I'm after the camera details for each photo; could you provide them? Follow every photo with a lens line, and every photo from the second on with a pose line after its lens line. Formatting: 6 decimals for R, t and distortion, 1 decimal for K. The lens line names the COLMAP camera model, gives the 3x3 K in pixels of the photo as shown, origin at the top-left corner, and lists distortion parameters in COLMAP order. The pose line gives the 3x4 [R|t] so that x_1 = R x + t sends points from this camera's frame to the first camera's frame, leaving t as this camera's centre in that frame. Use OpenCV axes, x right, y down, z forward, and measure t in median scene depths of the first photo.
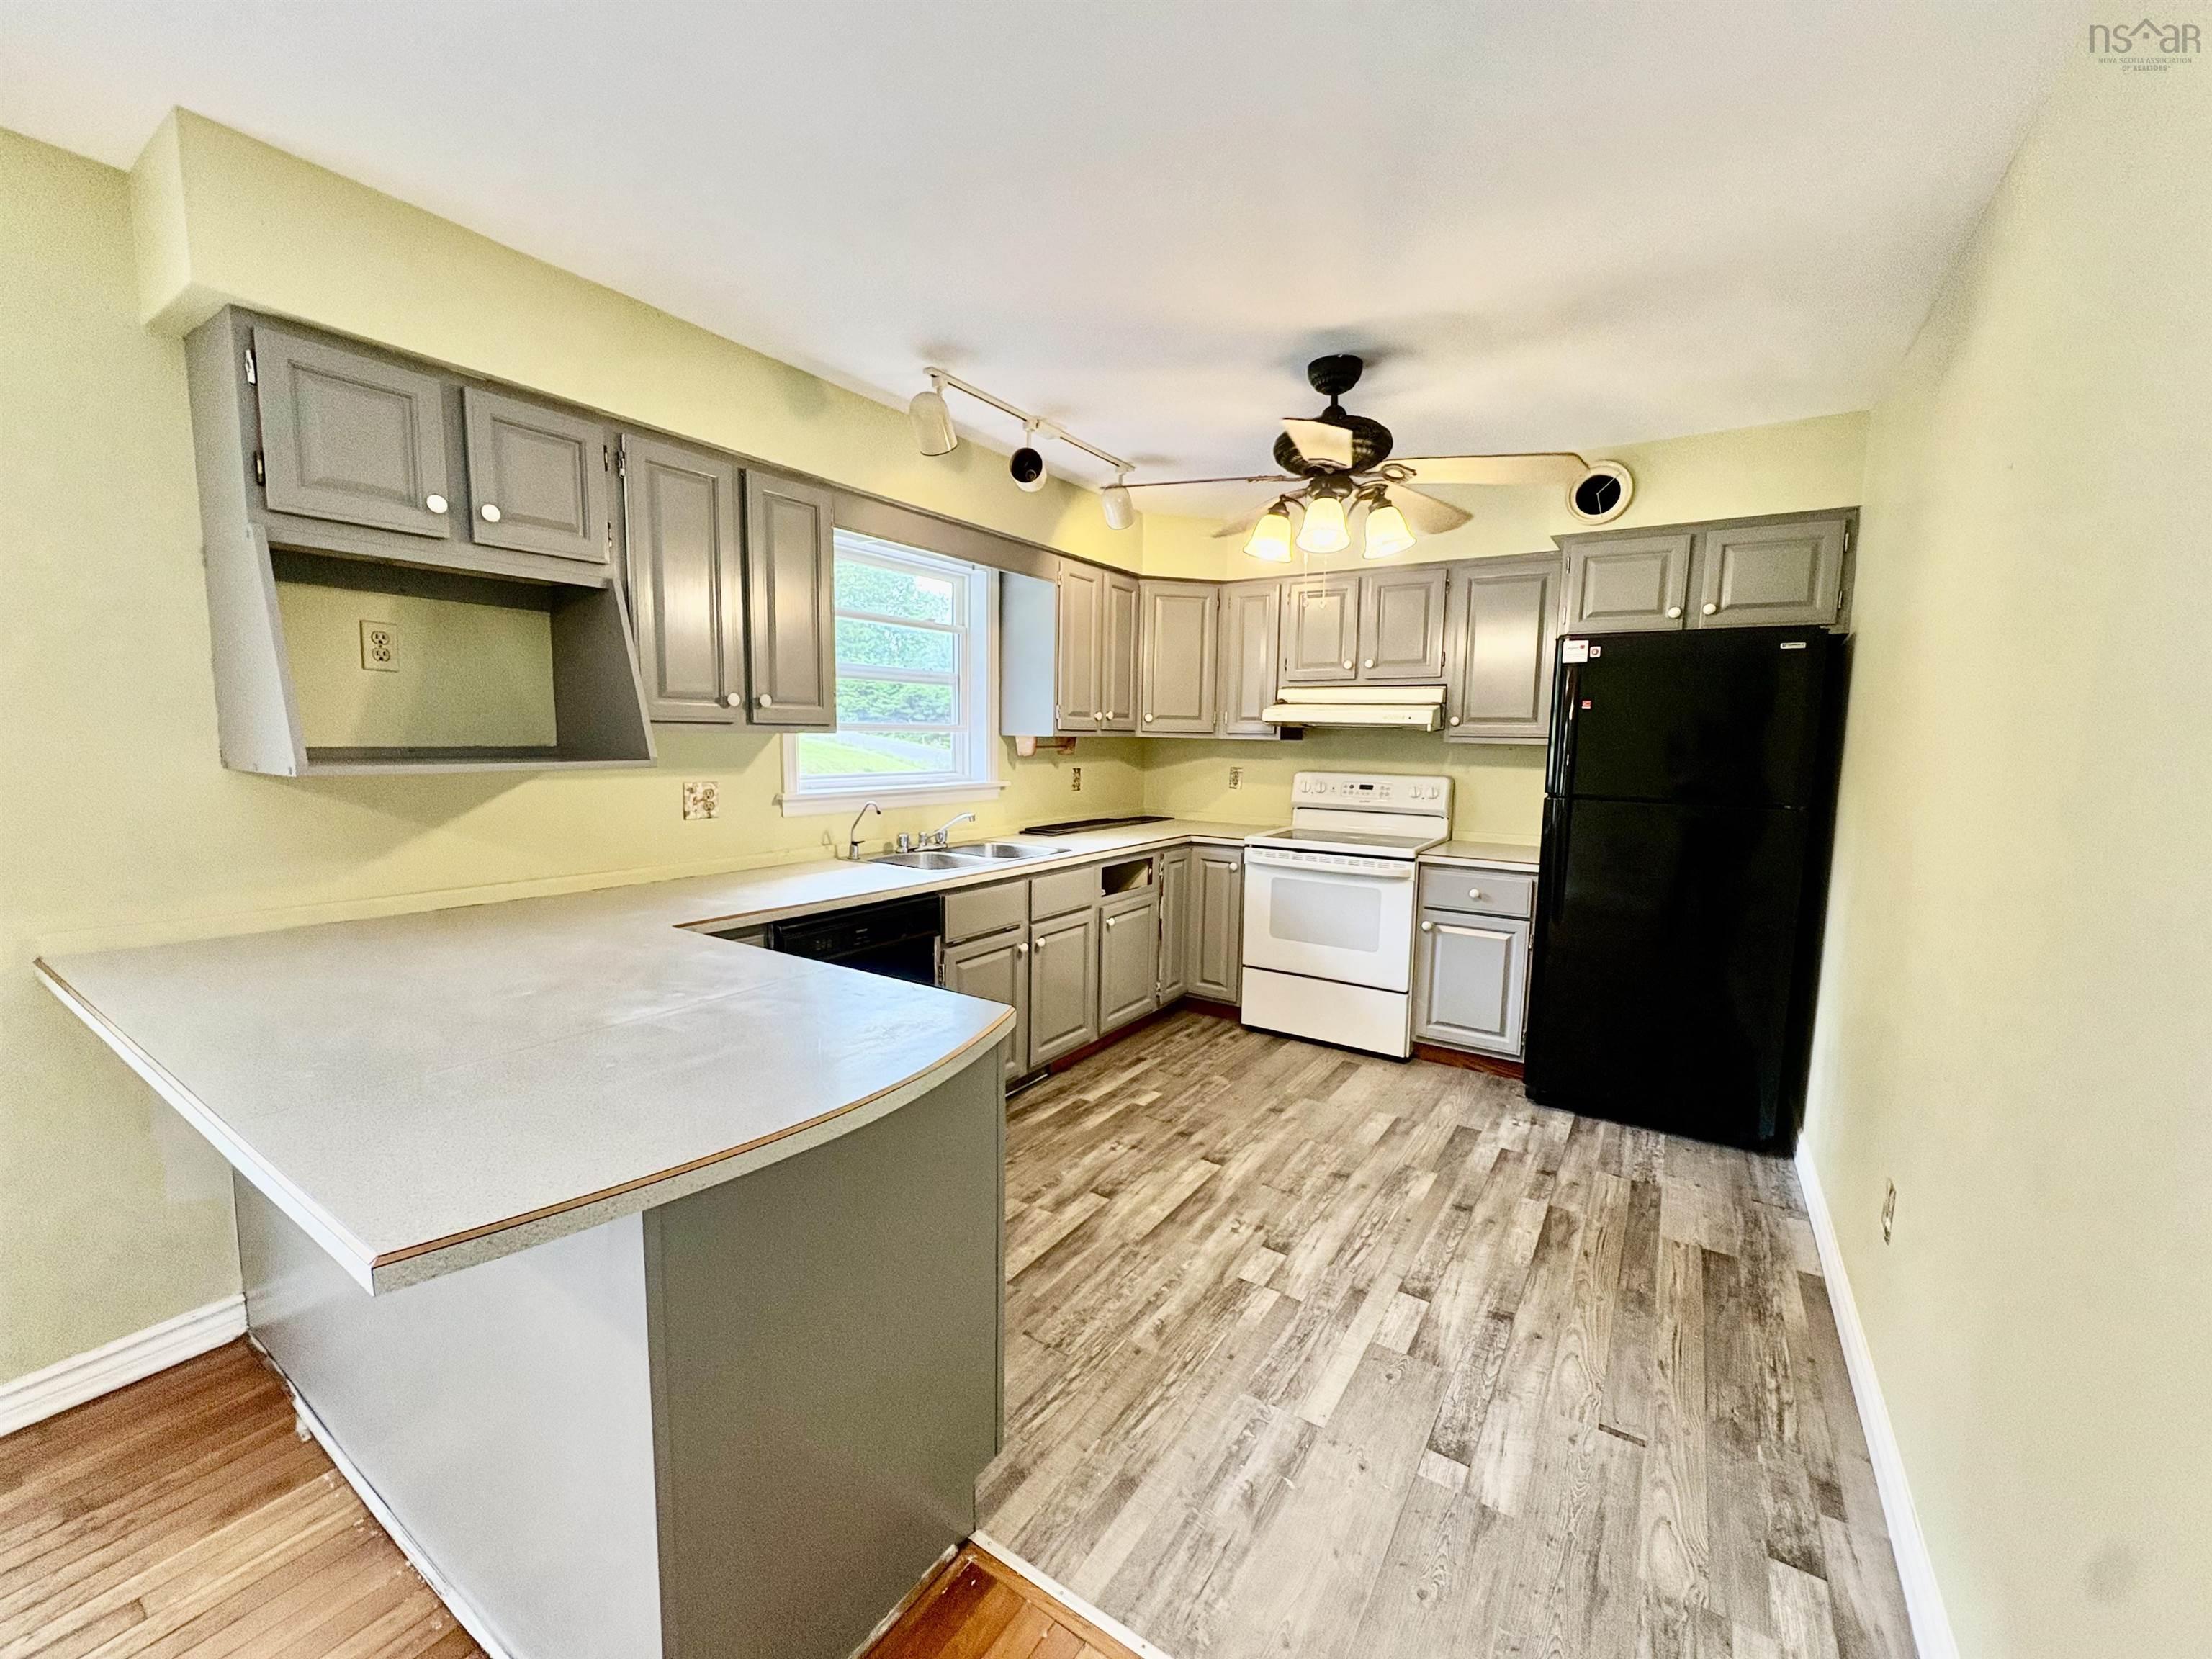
lens RADIAL K [[882.0, 0, 1106.0], [0, 882.0, 829.5], [0, 0, 1]] dist [-0.002593, 0.000131]
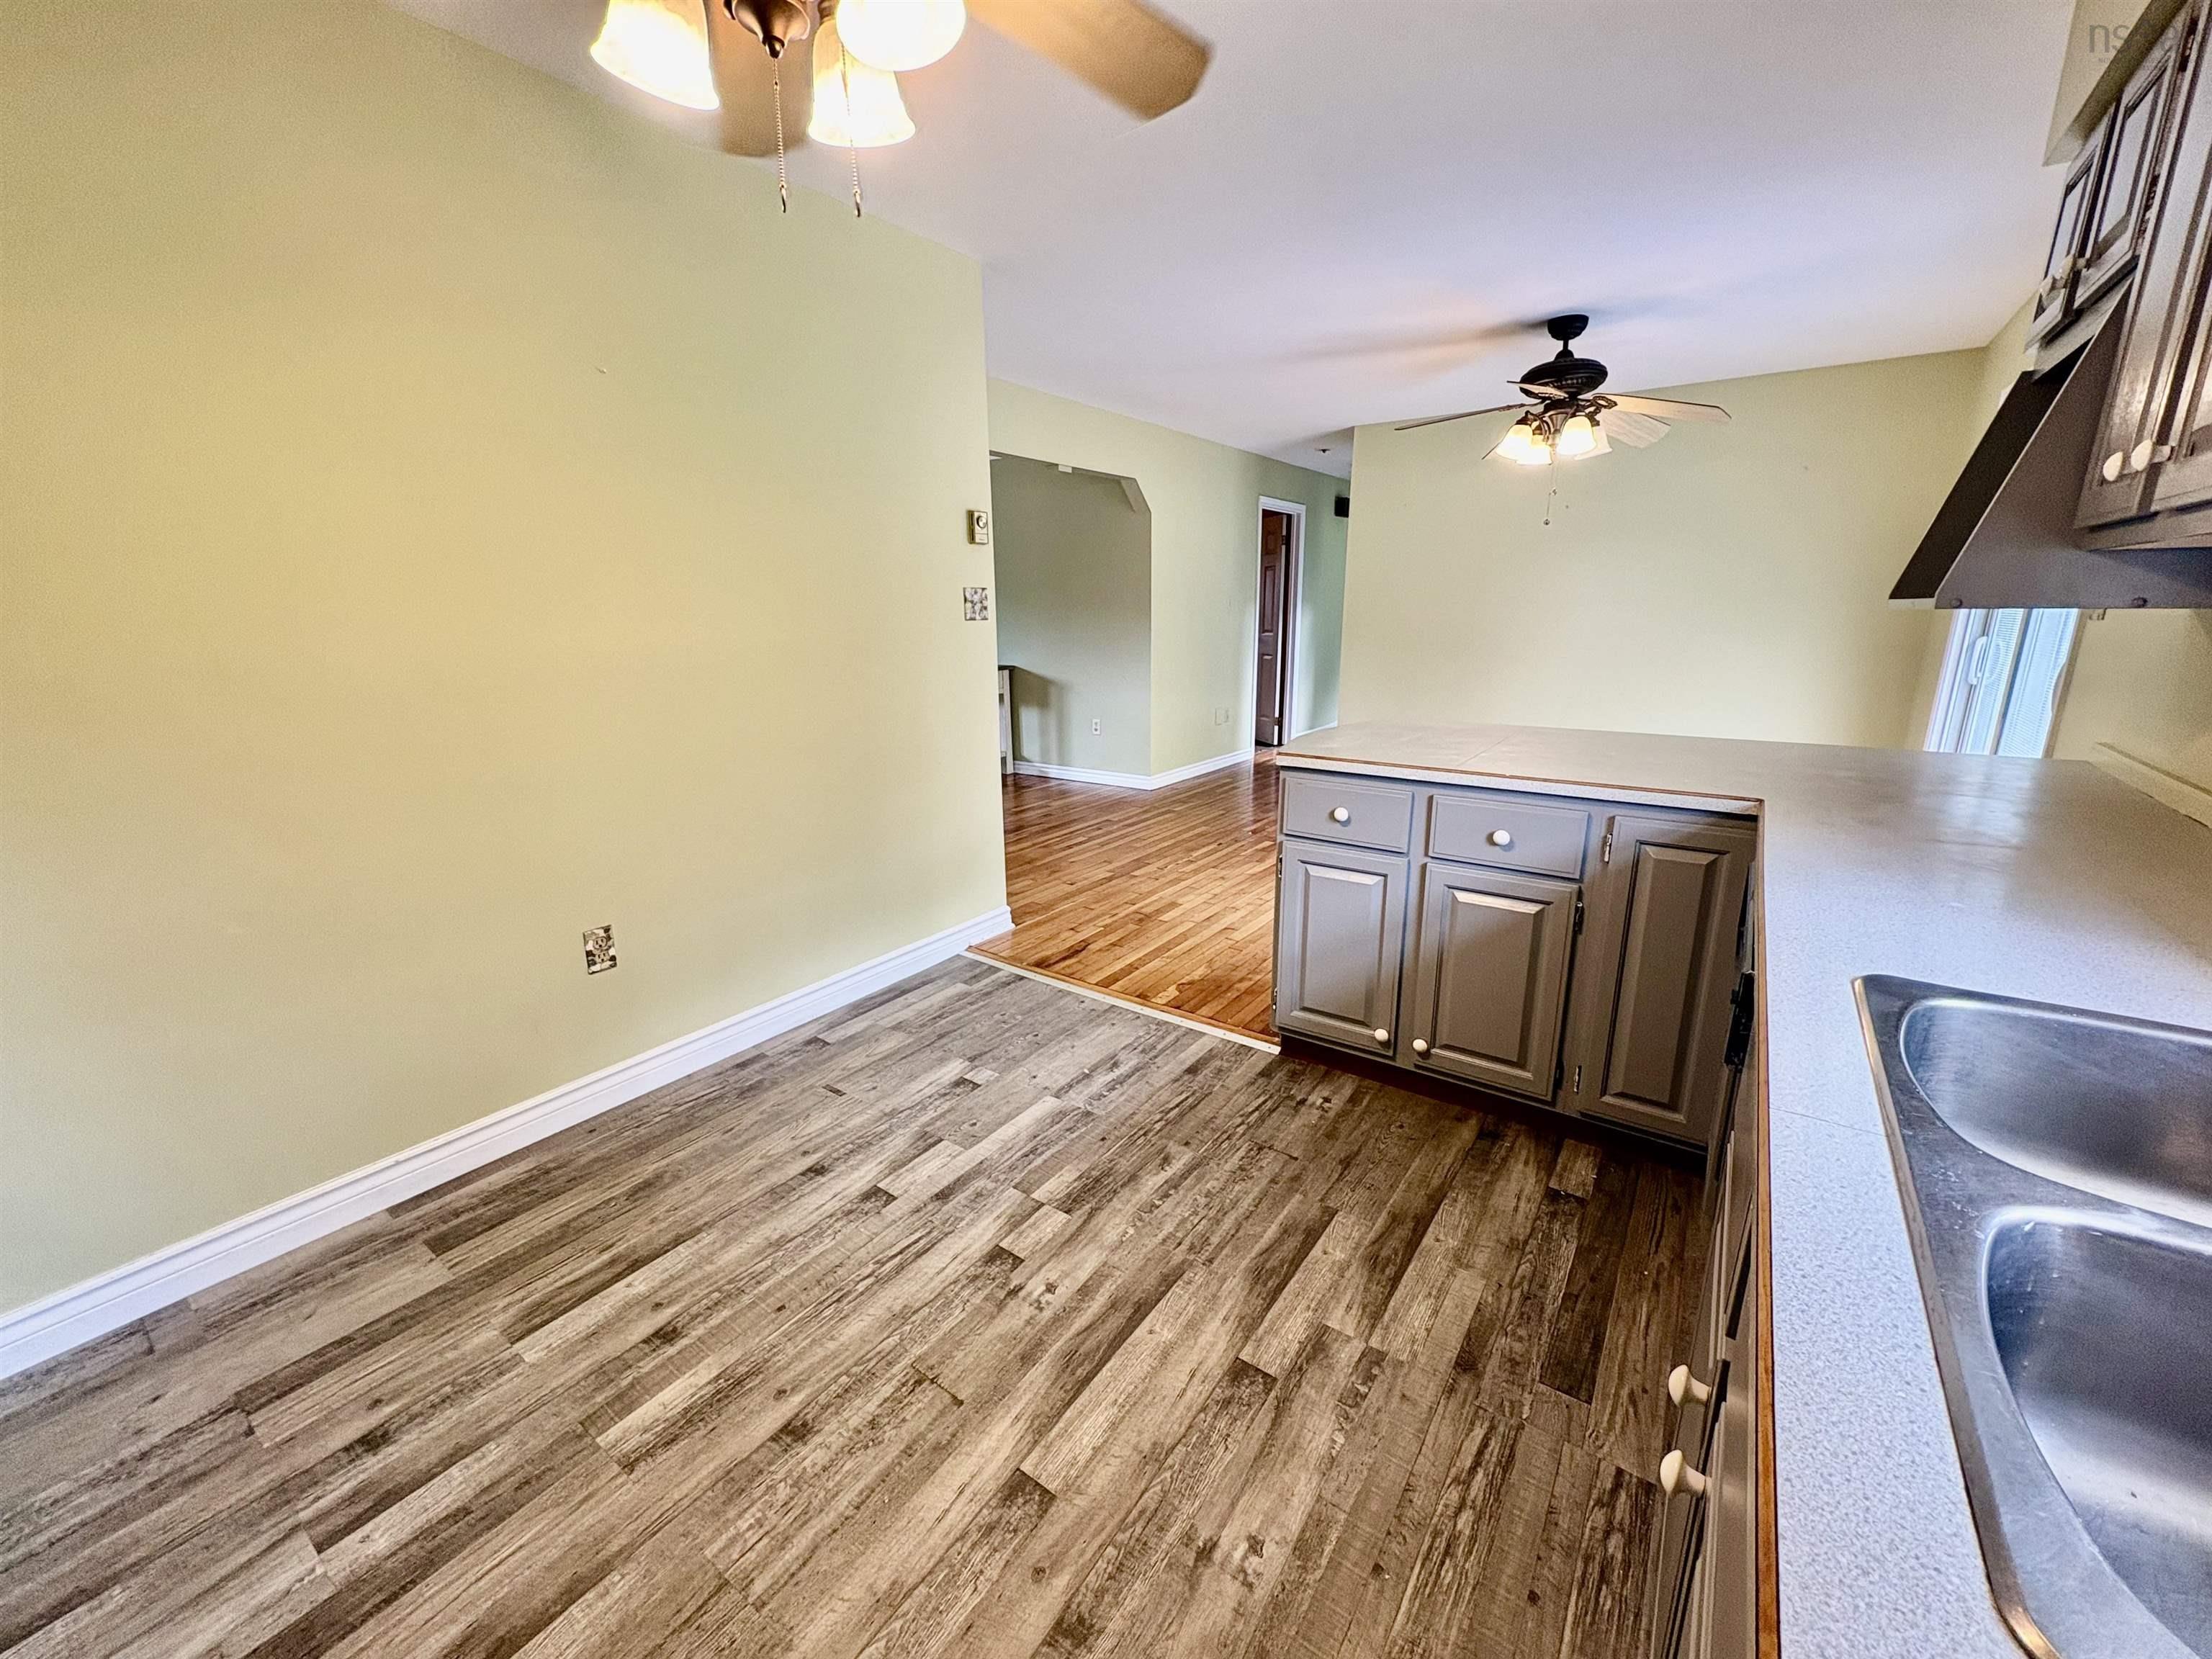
lens RADIAL K [[882.0, 0, 1106.0], [0, 882.0, 829.5], [0, 0, 1]] dist [-0.002593, 0.000131]
pose [[-0.999178, -0.018623, 0.036001, 0.075801], [-0.004848, 0.936730, 0.350019, -0.117187], [-0.040241, 0.349557, -0.936050, 1.379373]]
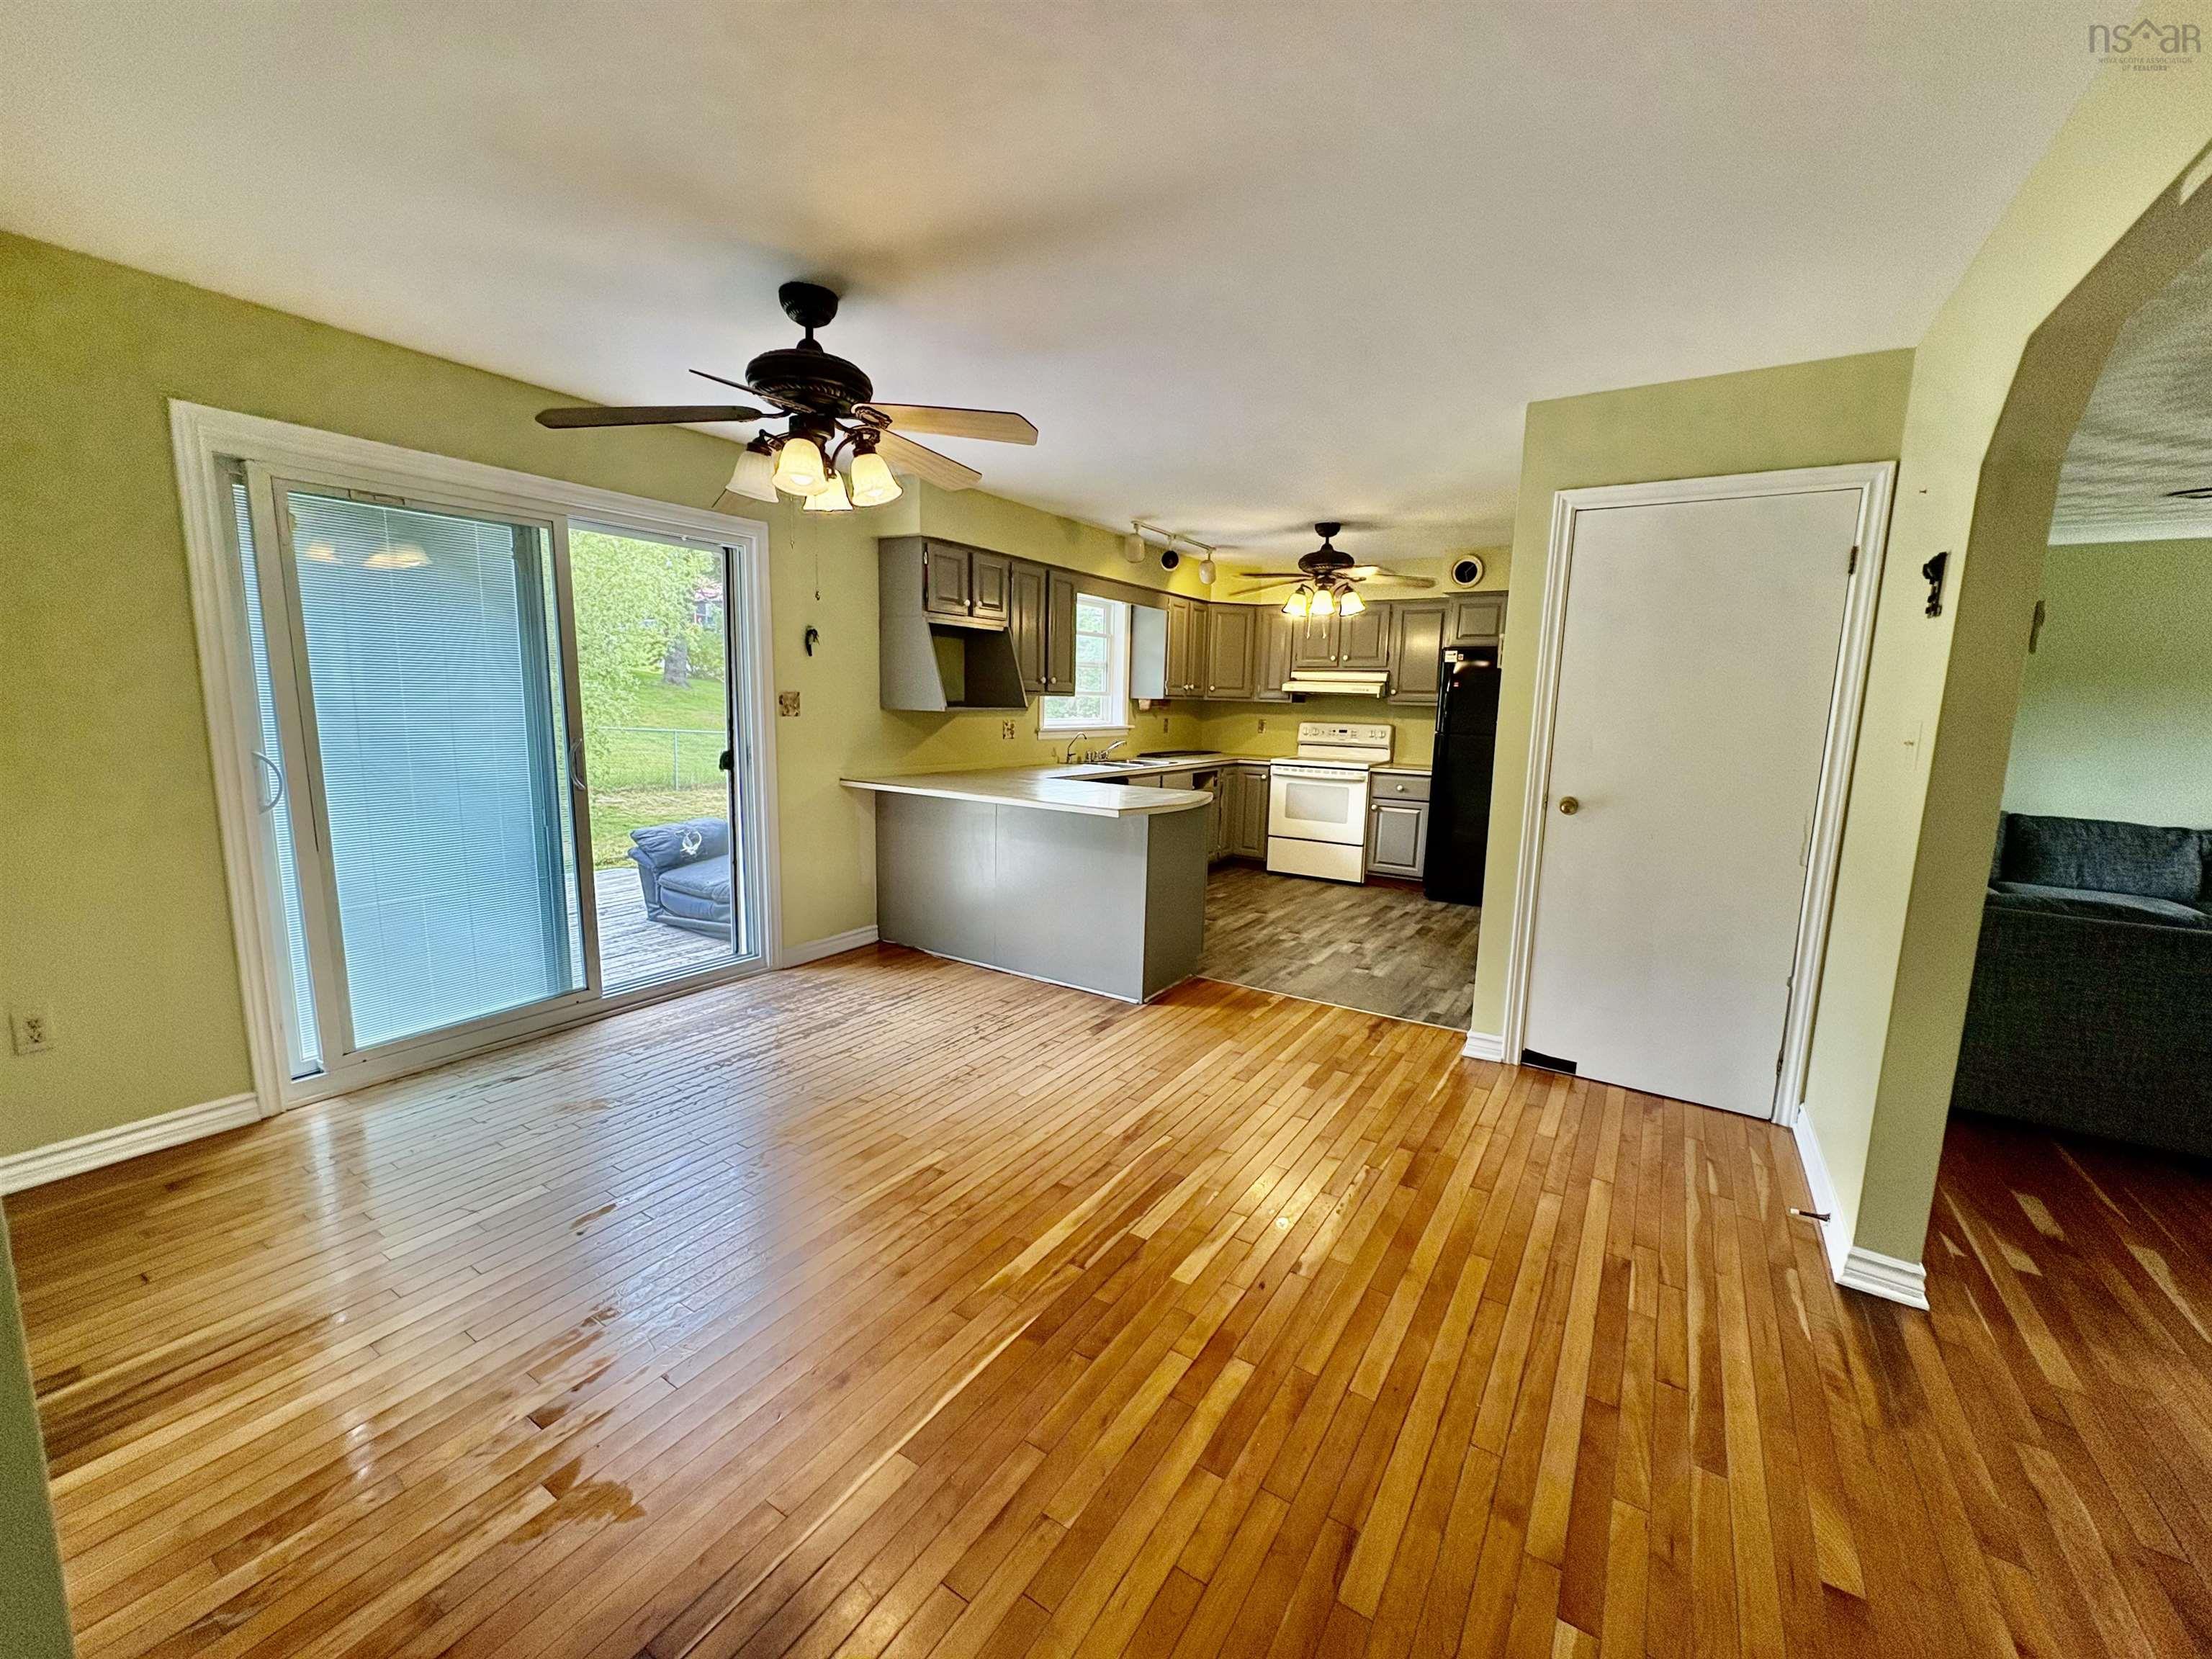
lens RADIAL K [[882.0, 0, 1106.0], [0, 882.0, 829.5], [0, 0, 1]] dist [-0.002593, 0.000131]
pose [[0.999902, 0.006362, 0.012473, -0.267391], [-0.006836, 0.999242, 0.038323, 0.118951], [-0.012220, -0.038404, 0.999188, -1.035412]]
